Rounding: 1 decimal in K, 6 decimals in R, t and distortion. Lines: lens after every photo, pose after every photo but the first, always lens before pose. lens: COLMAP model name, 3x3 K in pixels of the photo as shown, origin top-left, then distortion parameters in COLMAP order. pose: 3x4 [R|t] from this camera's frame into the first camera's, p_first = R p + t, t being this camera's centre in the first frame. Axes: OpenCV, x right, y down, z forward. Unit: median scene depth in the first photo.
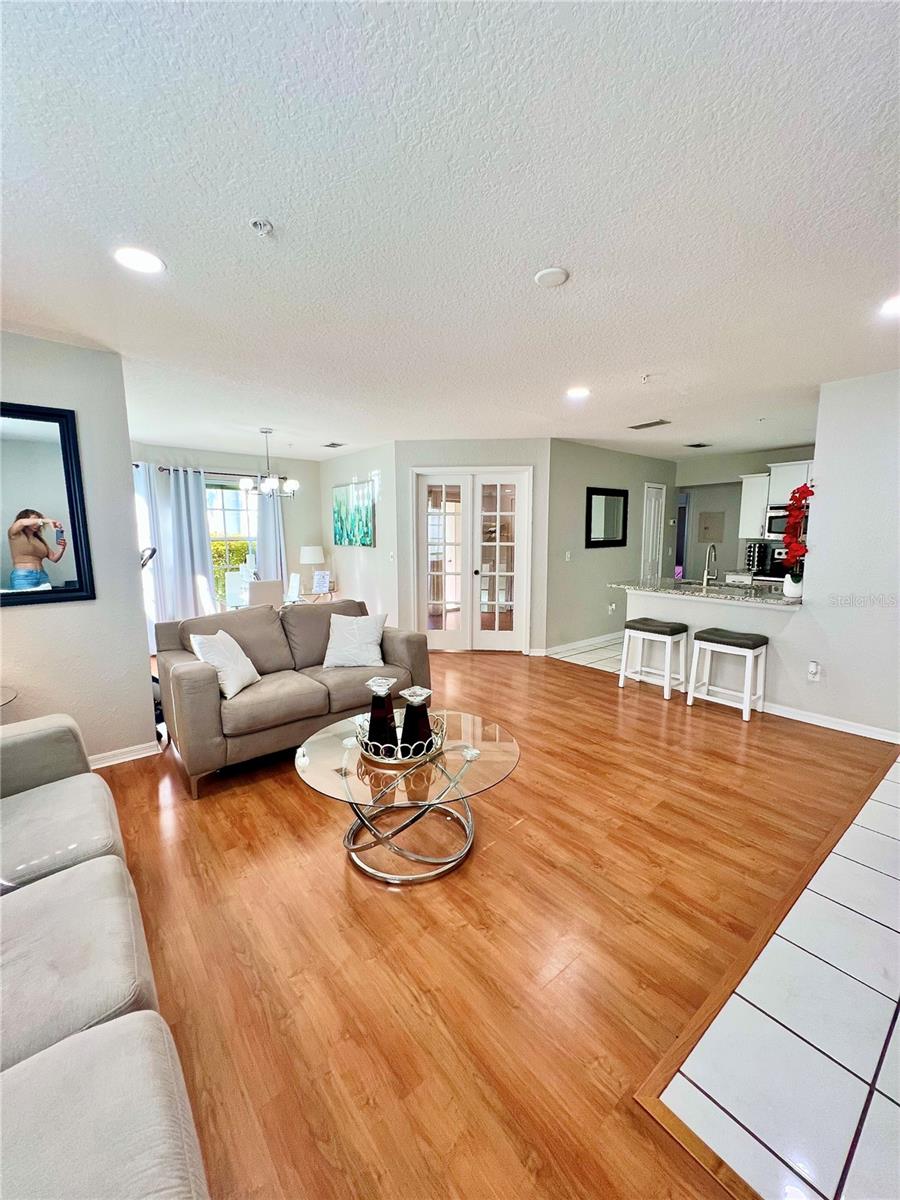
lens RADIAL K [[480.5, 0, 452.2], [0, 480.5, 597.3], [0, 0, 1]] dist [-0.000778, 0.000374]
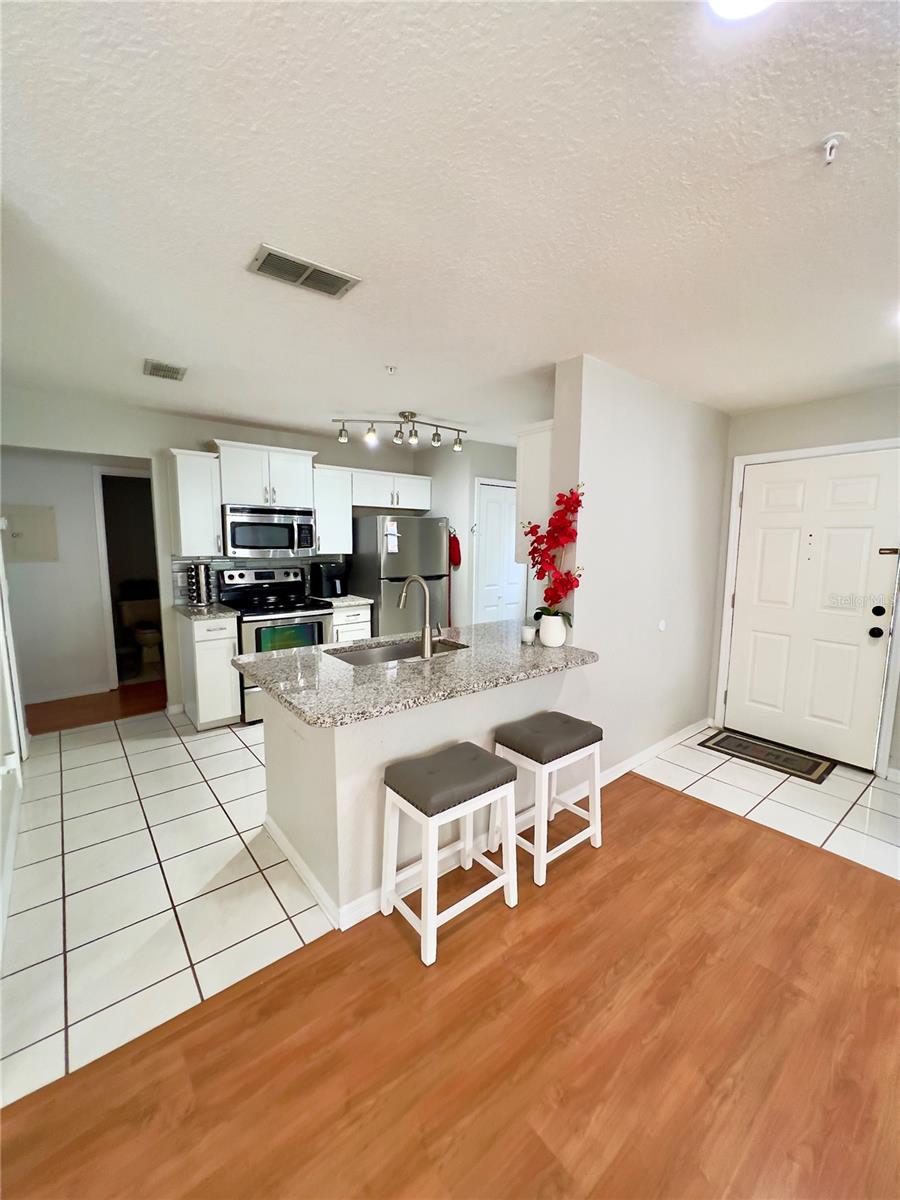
lens RADIAL K [[480.2, 0, 452.1], [0, 480.2, 598.7], [0, 0, 1]] dist [-0.000974, 0.000129]
pose [[0.000582, -0.124164, 0.992262, 0.005197], [0.120197, 0.985077, 0.123194, -0.183081], [-0.992750, 0.119195, 0.015497, 1.168971]]
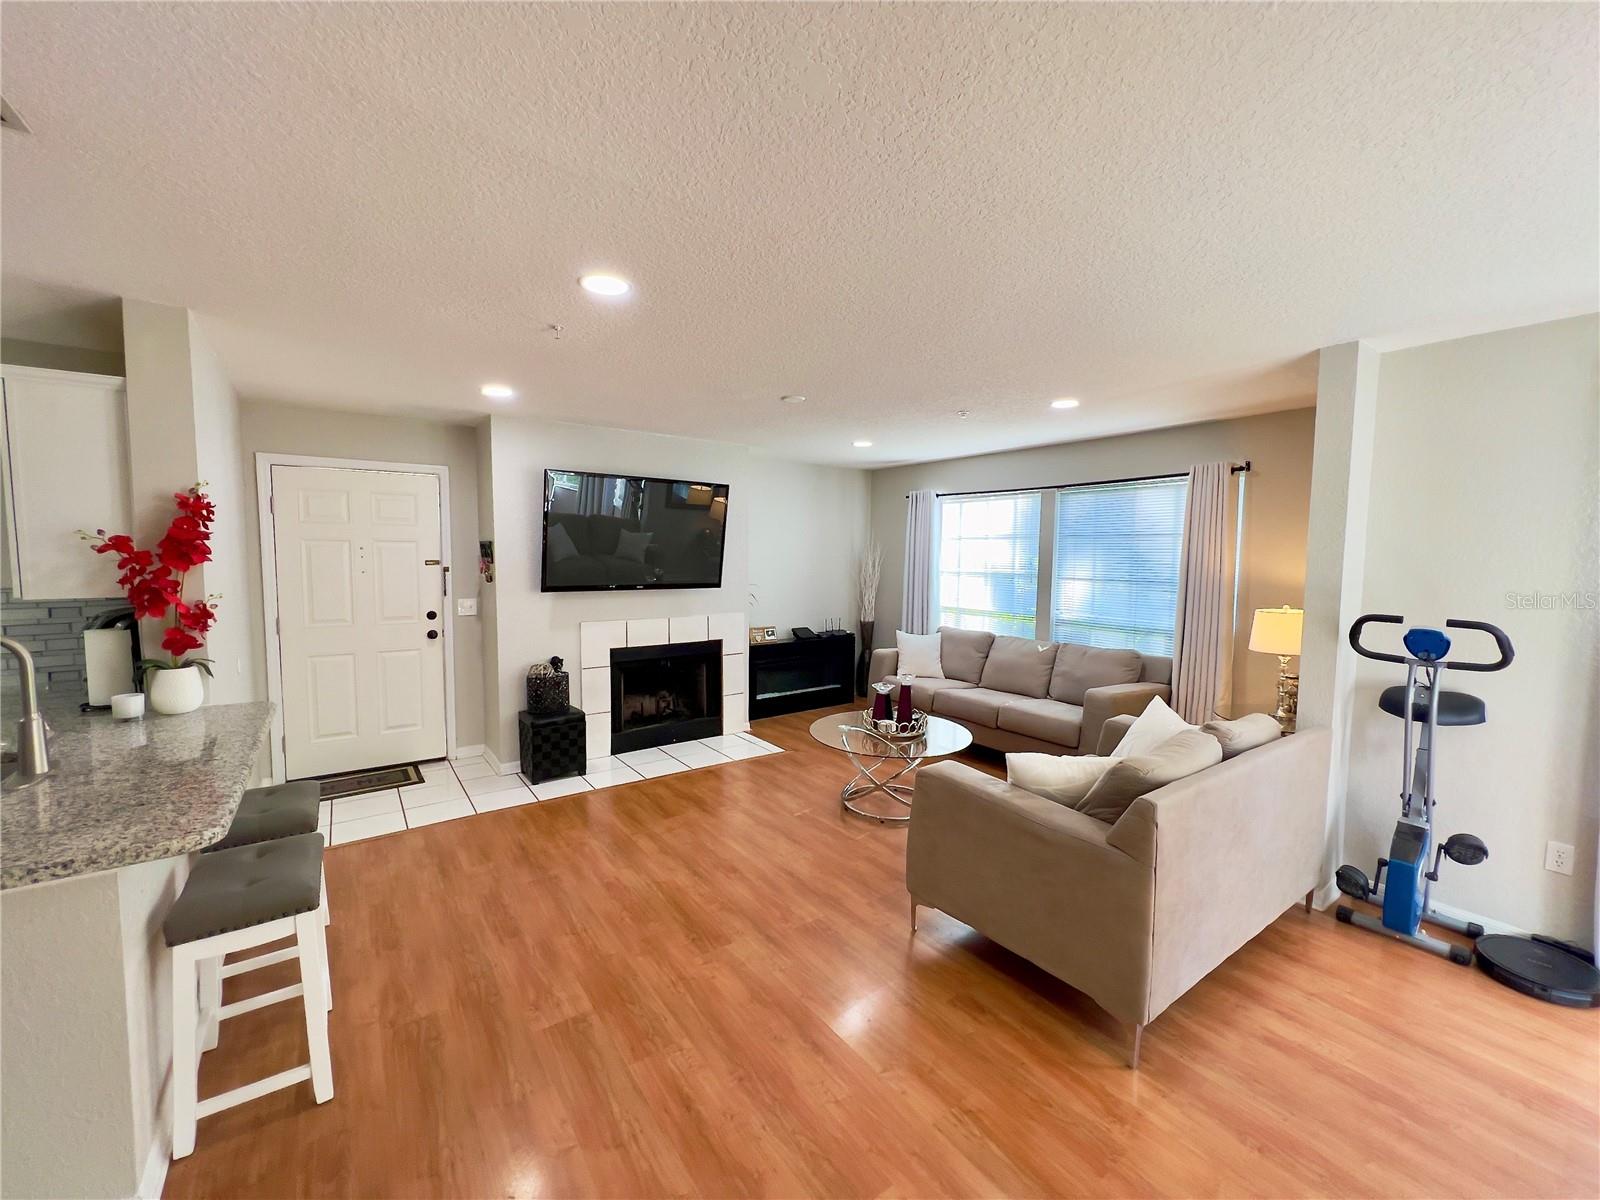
lens RADIAL K [[640.3, 0, 797.7], [0, 640.3, 597.2], [0, 0, 1]] dist [-0.000974, 0.000129]
pose [[-0.998176, -0.011892, 0.059189, 0.040795], [0.000074, 0.980166, 0.198176, -0.255235], [-0.060371, 0.197819, -0.978378, 1.636022]]
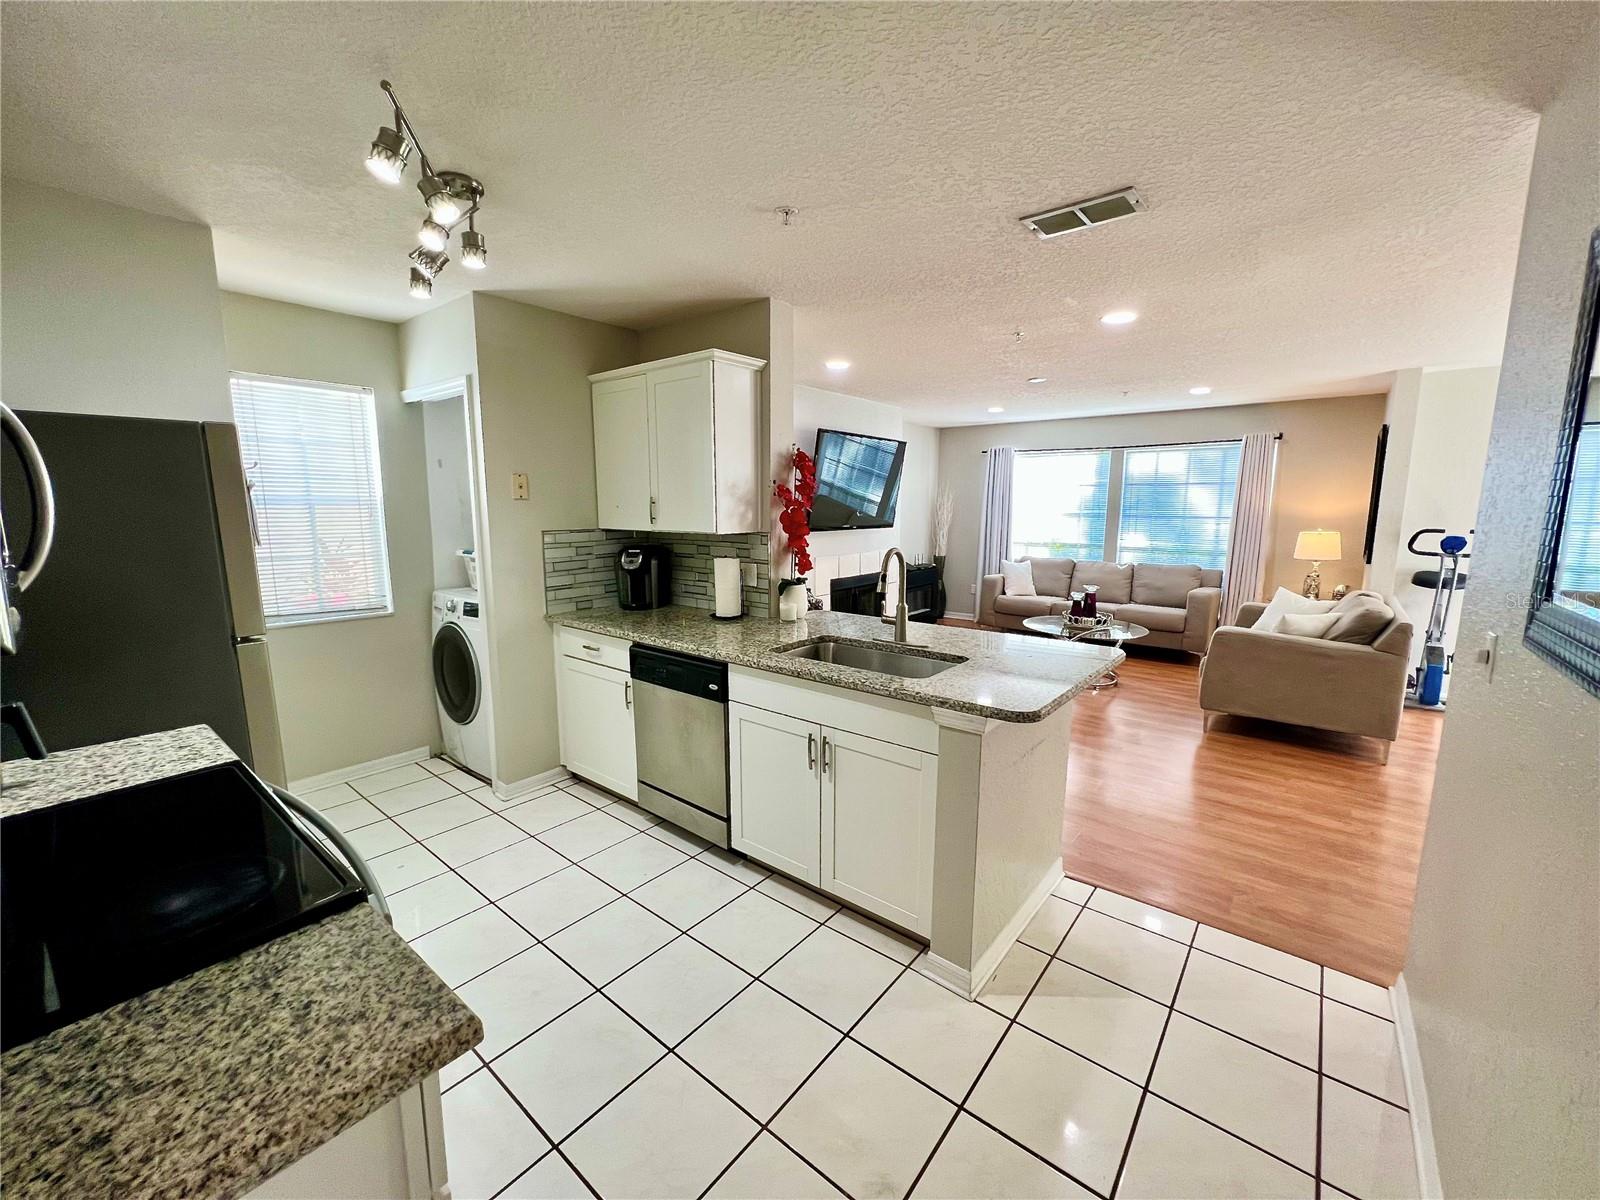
lens RADIAL K [[640.7, 0, 797.7], [0, 640.7, 597.1], [0, 0, 1]] dist [-0.000778, 0.000374]
pose [[-0.980897, 0.028656, -0.192403, 0.904246], [-0.025080, 0.962206, 0.271166, -0.275955], [0.192902, 0.270812, -0.943106, 1.886921]]
